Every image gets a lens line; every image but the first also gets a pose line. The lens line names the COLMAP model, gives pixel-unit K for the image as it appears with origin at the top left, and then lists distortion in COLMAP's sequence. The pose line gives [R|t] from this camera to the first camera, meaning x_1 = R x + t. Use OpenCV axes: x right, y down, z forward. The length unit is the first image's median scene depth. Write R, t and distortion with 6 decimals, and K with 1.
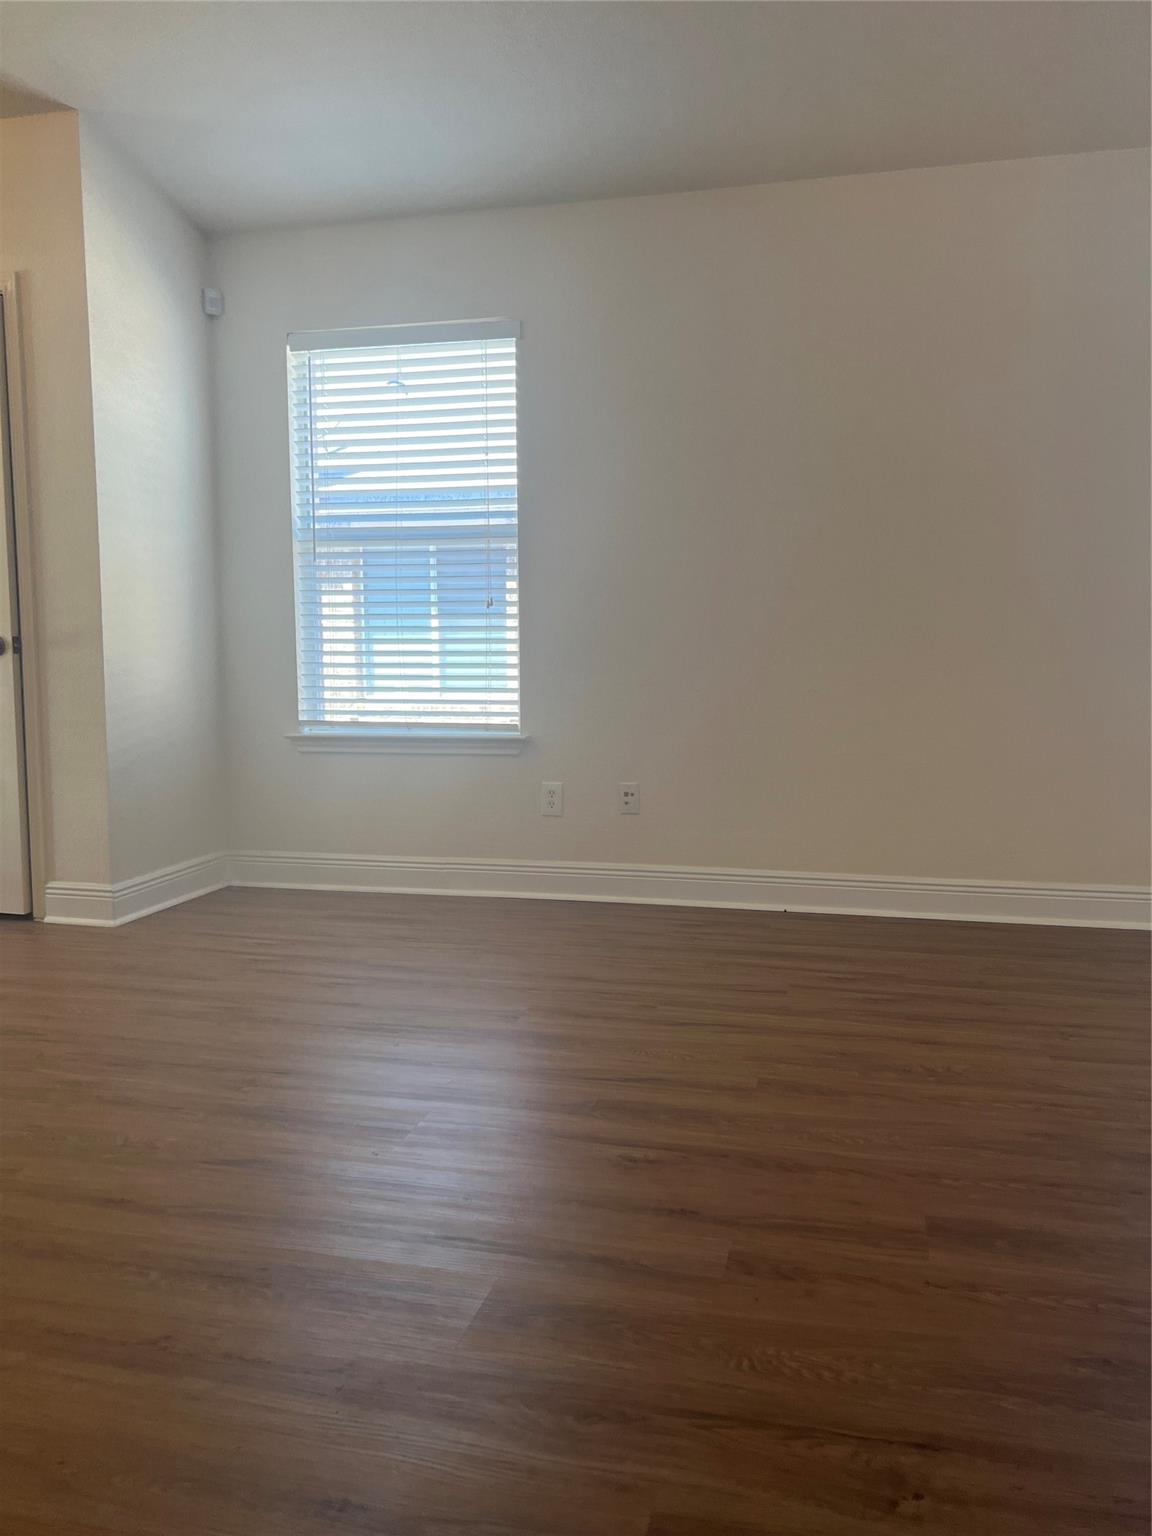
lens RADIAL K [[1153.2, 0, 590.1], [0, 1153.2, 773.9], [0, 0, 1]] dist [0.054807, -0.056684]
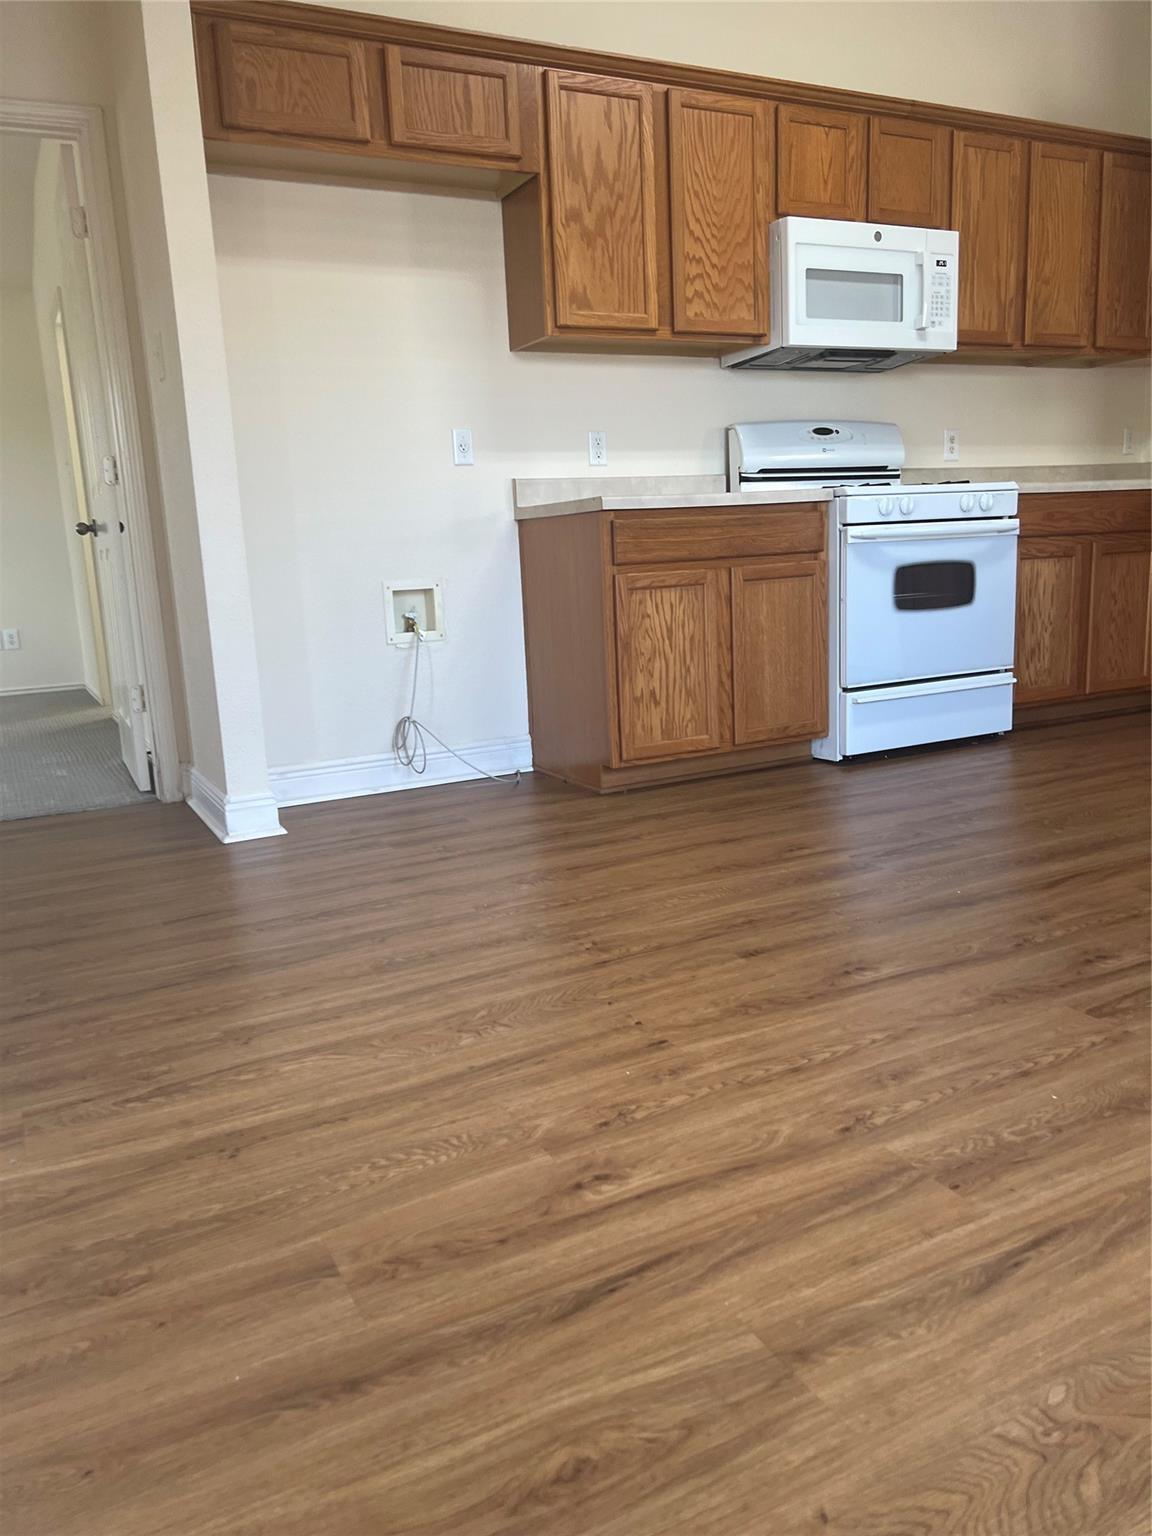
lens RADIAL K [[1153.2, 0, 570.6], [0, 1153.2, 777.9], [0, 0, 1]] dist [0.054807, -0.056684]
pose [[-0.776623, 0.159234, -0.609509, 0.493840], [-0.014585, 0.962723, 0.270095, -0.080271], [0.629796, 0.218652, -0.745351, 1.364941]]
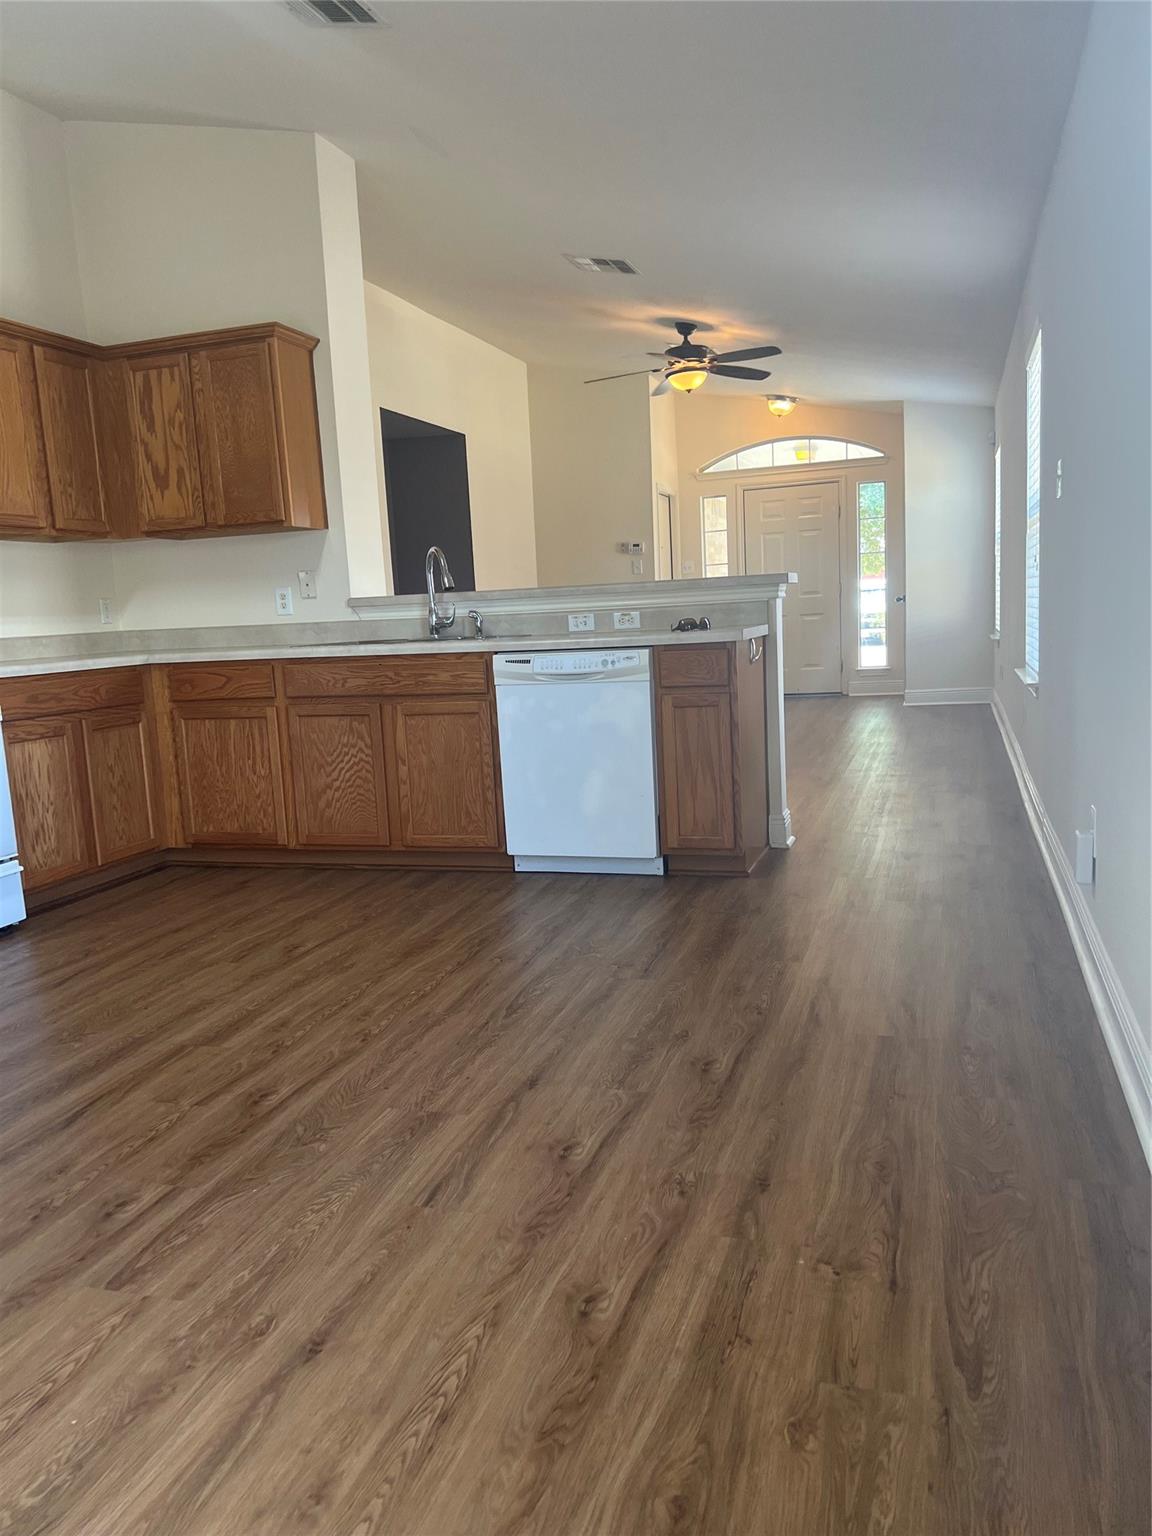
lens RADIAL K [[1153.2, 0, 579.7], [0, 1153.2, 769.6], [0, 0, 1]] dist [0.054807, -0.056684]
pose [[-0.093949, 0.149744, -0.984251, 0.441875], [-0.043146, 0.987083, 0.154293, -0.216392], [0.994642, 0.056962, -0.086274, 1.398694]]
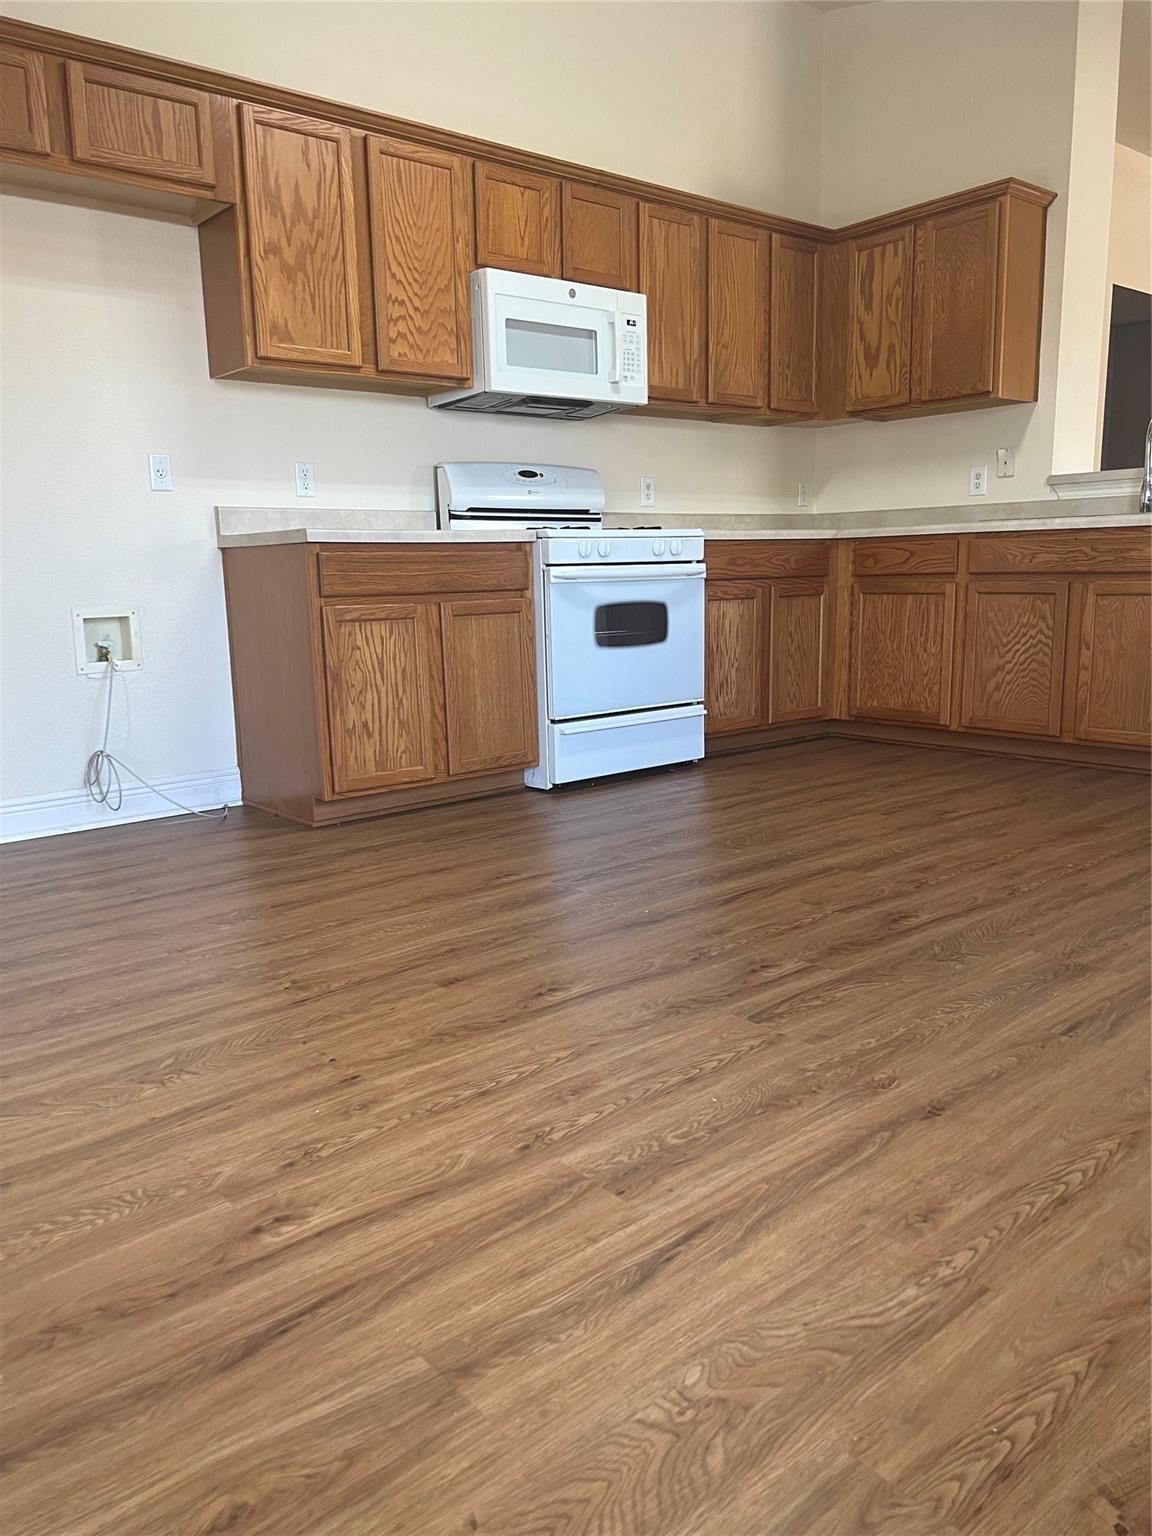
lens RADIAL K [[1153.2, 0, 569.1], [0, 1153.2, 771.6], [0, 0, 1]] dist [0.054807, -0.056684]
pose [[-0.618155, 0.151993, -0.771222, 0.481467], [-0.053933, 0.970615, 0.234517, -0.094042], [0.784204, 0.186562, -0.591793, 1.409057]]
